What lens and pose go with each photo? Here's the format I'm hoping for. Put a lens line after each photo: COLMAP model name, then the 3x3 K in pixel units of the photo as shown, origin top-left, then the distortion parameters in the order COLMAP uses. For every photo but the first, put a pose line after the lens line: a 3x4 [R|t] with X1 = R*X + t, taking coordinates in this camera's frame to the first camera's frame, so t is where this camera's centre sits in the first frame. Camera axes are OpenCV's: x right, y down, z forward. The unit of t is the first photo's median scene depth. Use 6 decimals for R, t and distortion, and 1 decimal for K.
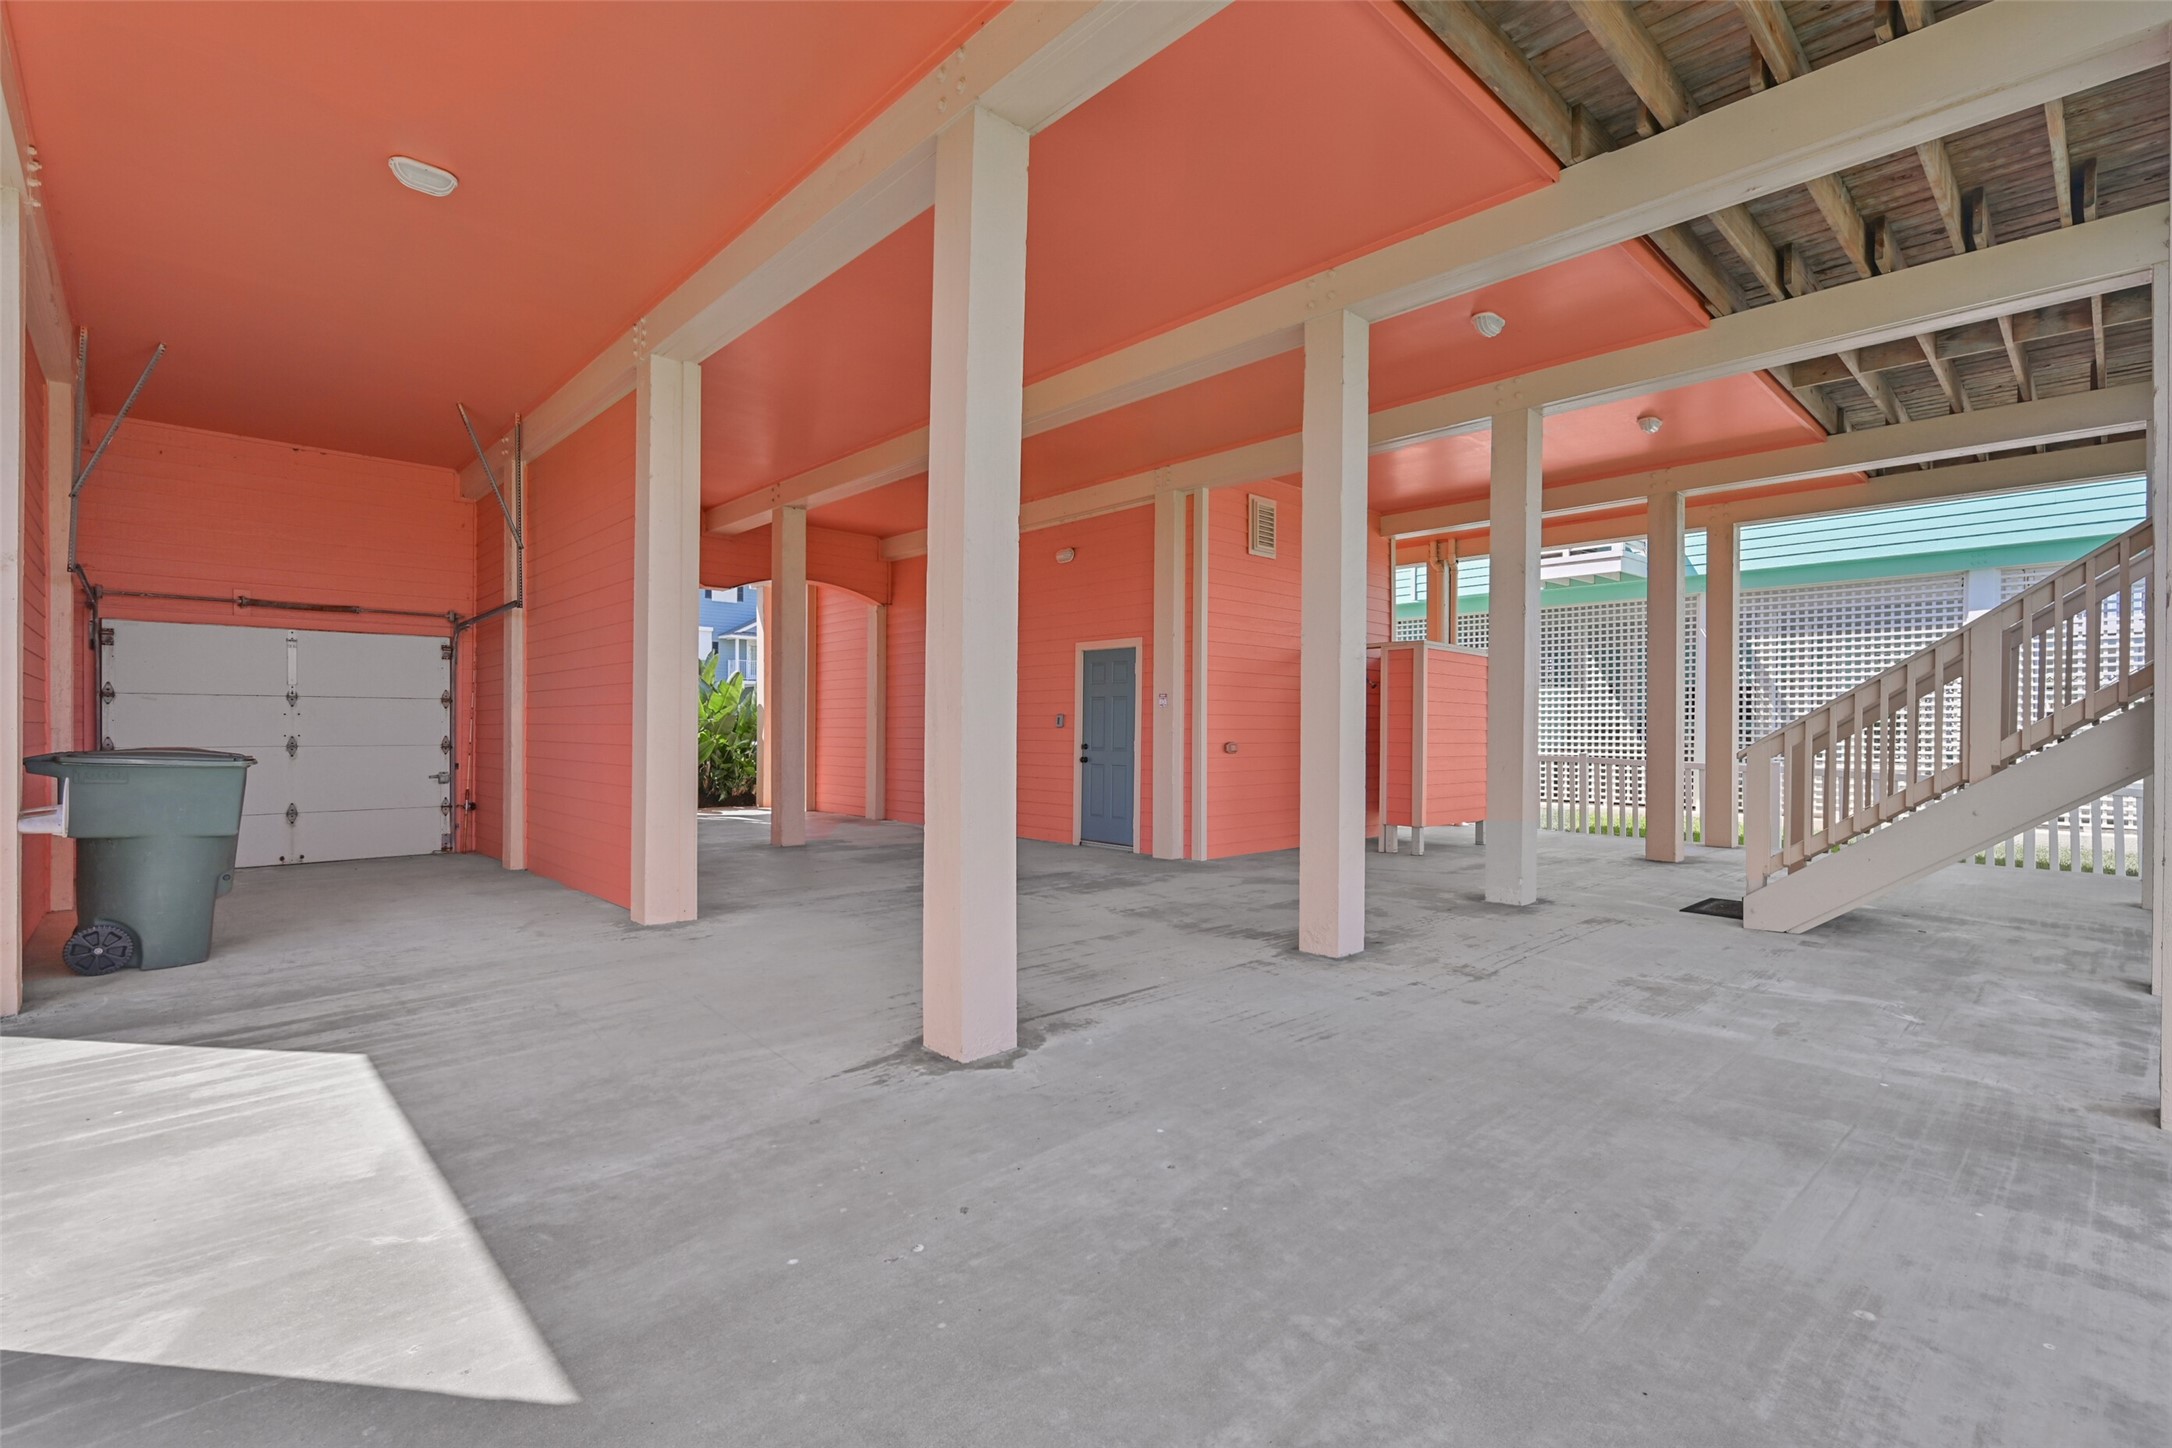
lens RADIAL K [[981.8, 0, 1093.8], [0, 981.8, 729.5], [0, 0, 1]] dist [-0.001394, -0.000080]
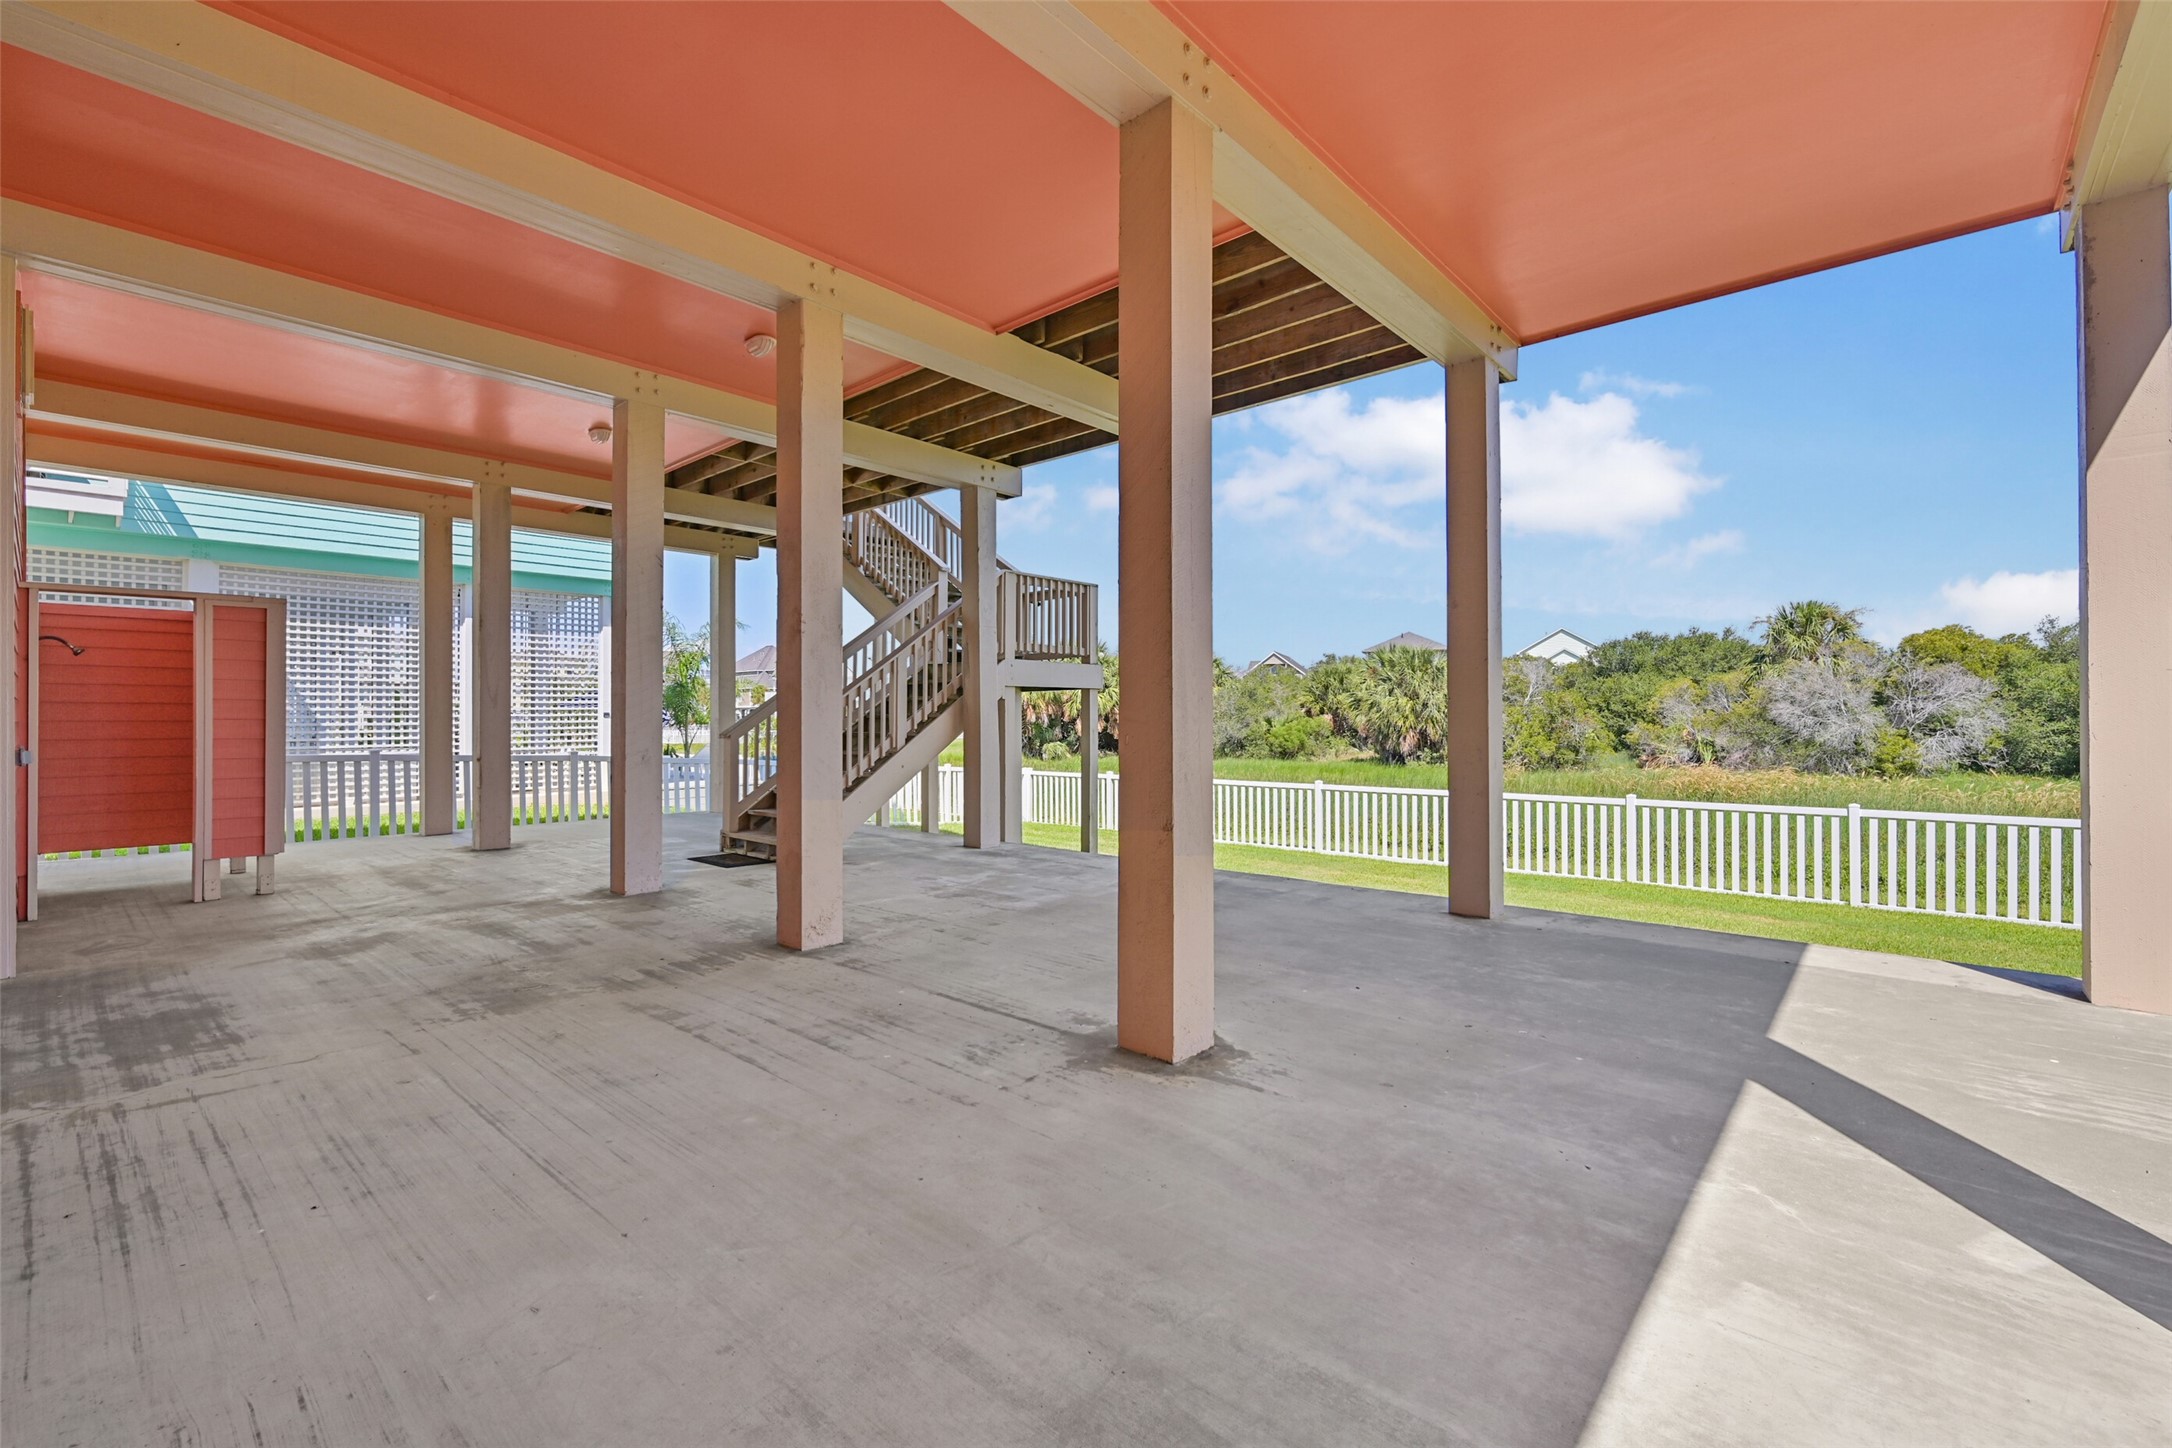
lens RADIAL K [[934.0, 0, 1086.0], [0, 934.0, 724.0], [0, 0, 1]] dist [-0.001394, -0.000074]
pose [[-0.084968, -0.011681, 0.996315, -1.121616], [0.002955, 0.999924, 0.011975, -0.010833], [-0.996379, 0.003962, -0.084927, 1.242775]]
